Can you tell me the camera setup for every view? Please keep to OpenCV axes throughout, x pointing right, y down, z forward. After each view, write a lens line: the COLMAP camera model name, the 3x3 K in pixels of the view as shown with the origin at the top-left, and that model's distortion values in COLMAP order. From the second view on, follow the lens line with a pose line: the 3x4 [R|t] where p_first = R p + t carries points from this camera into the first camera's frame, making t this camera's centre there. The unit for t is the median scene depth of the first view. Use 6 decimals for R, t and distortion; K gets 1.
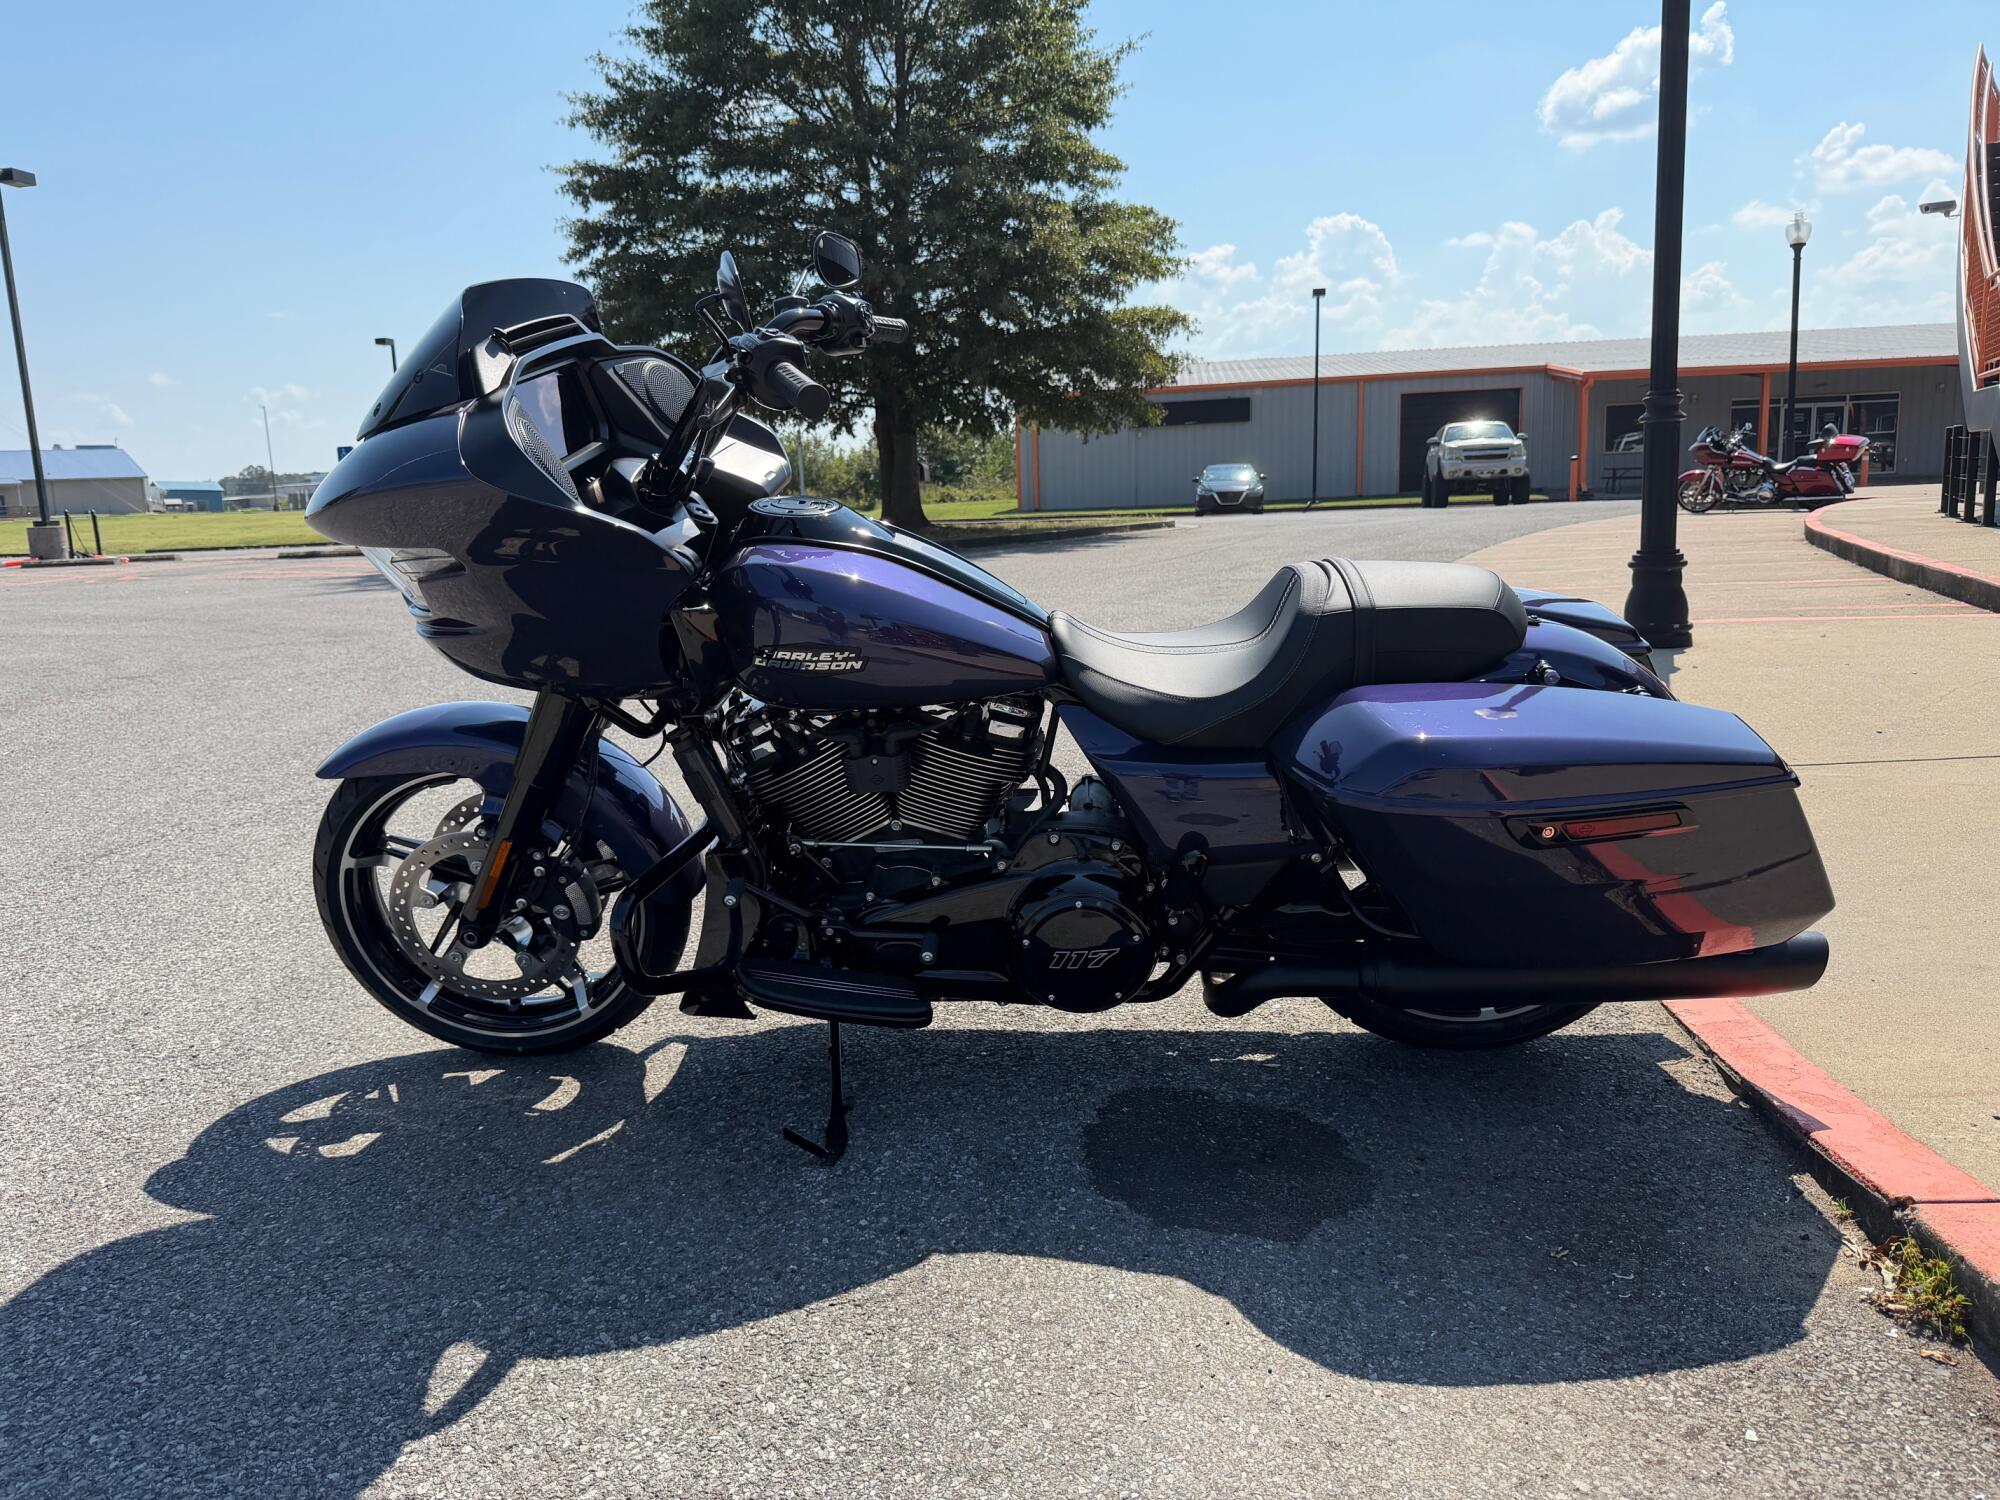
lens RADIAL K [[1382.2, 0, 1000.0], [0, 1382.2, 750.0], [0, 0, 1]] dist [0.061250, -0.091726]
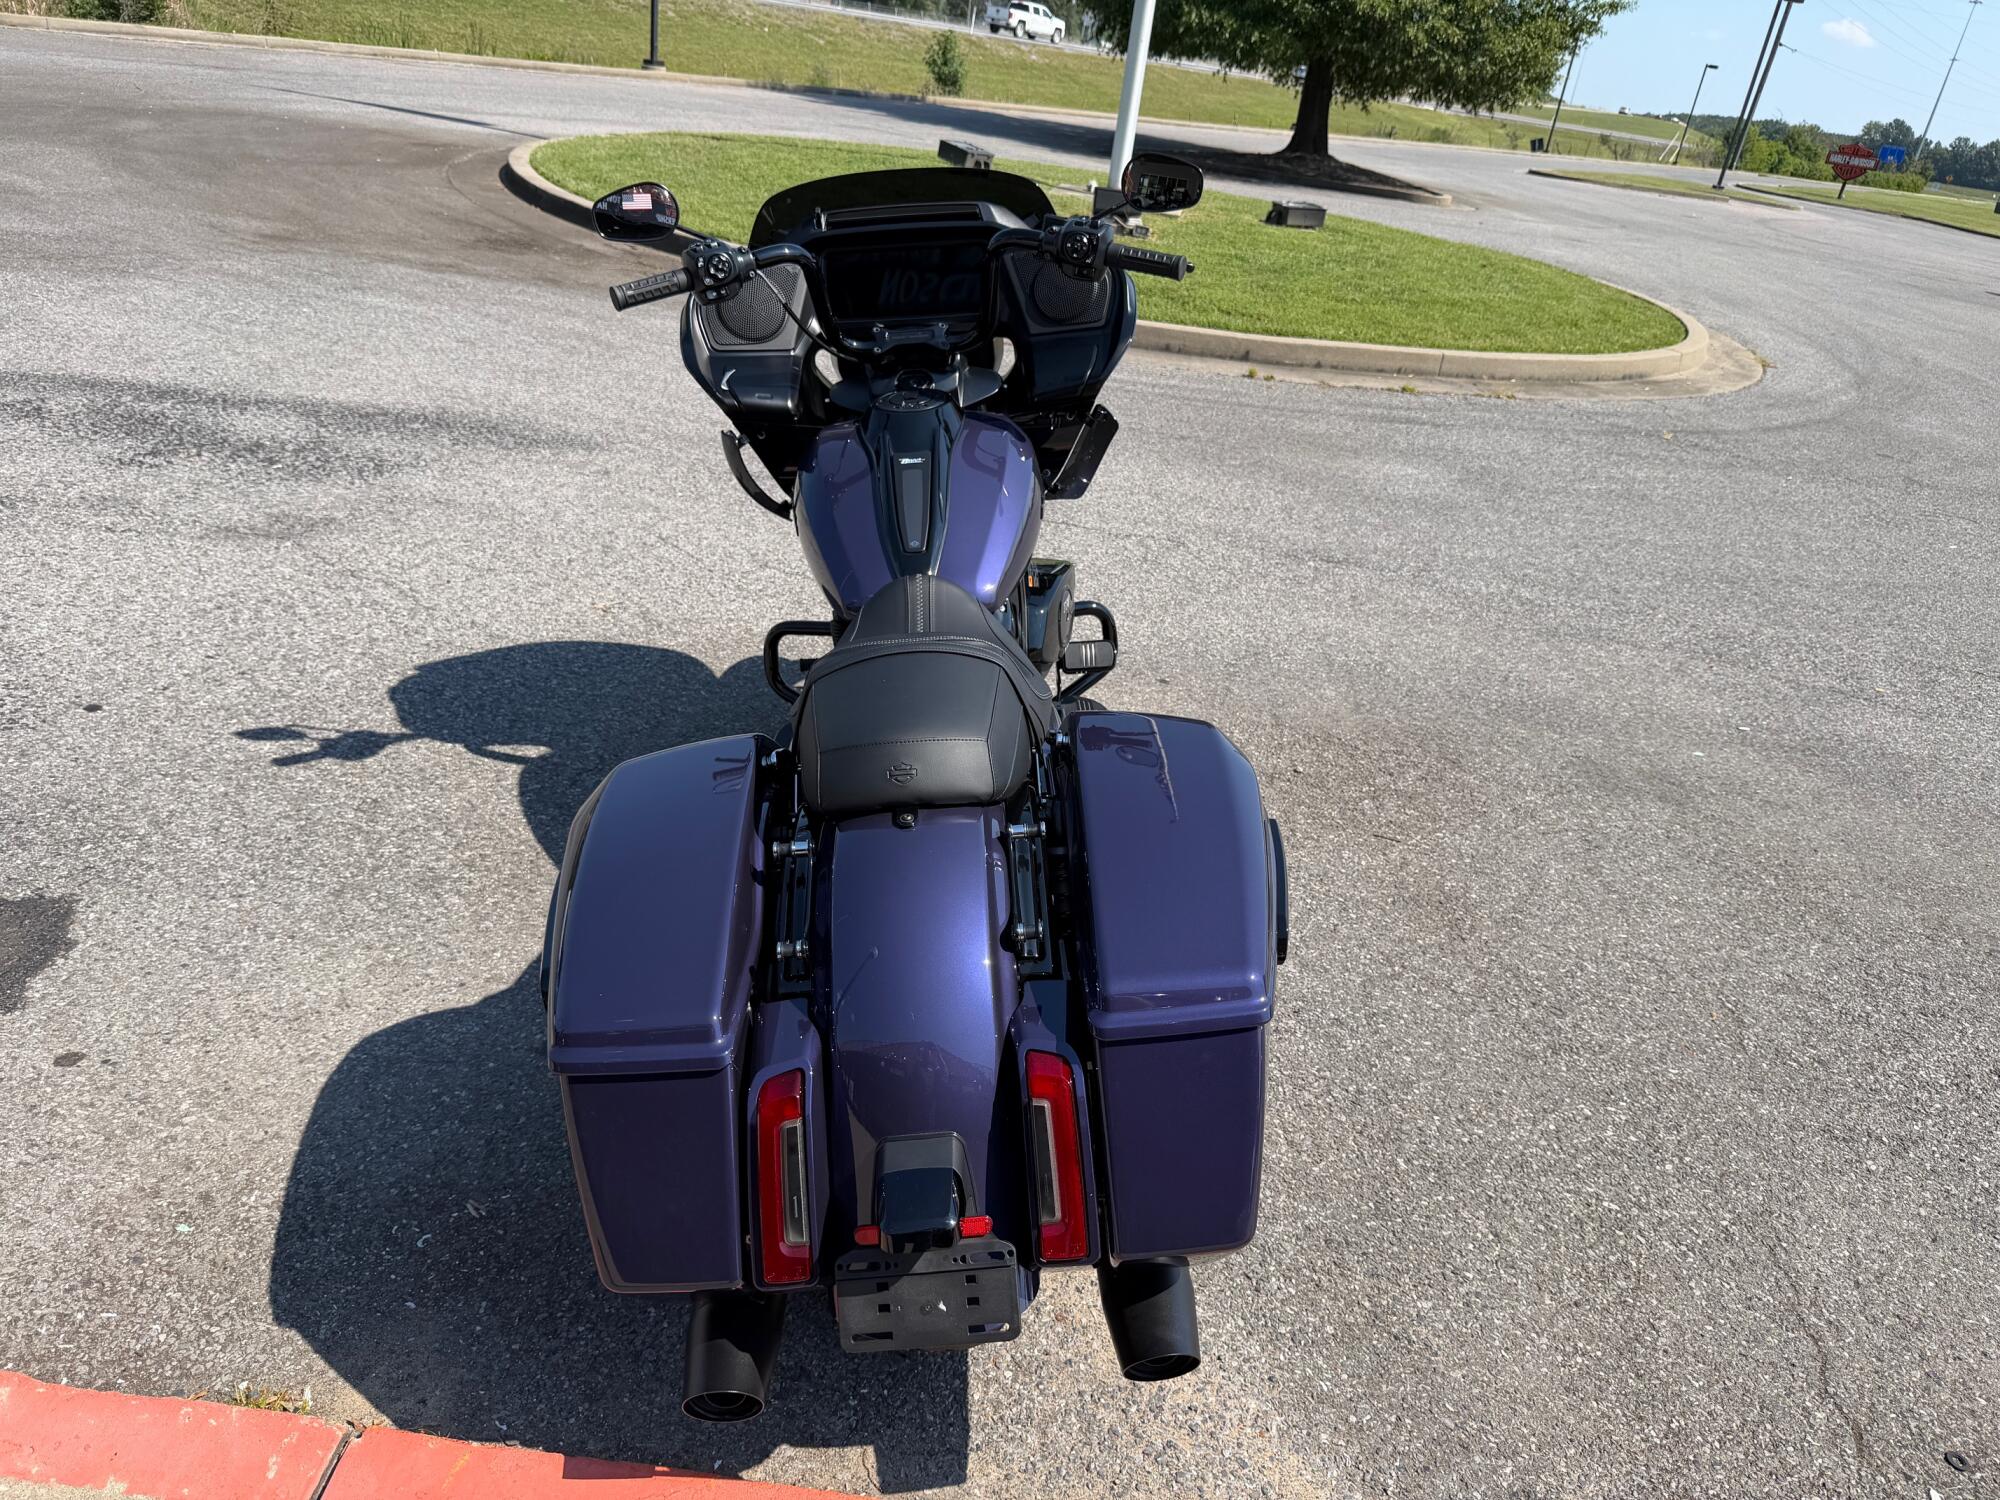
lens RADIAL K [[1411.5, 0, 1000.0], [0, 1411.5, 750.0], [0, 0, 1]] dist [0.070913, -0.126524]
pose [[0.087217, 0.483244, -0.871131, 0.095788], [-0.323848, 0.840720, 0.433951, -0.043369], [0.942081, 0.244266, 0.229822, 0.080982]]
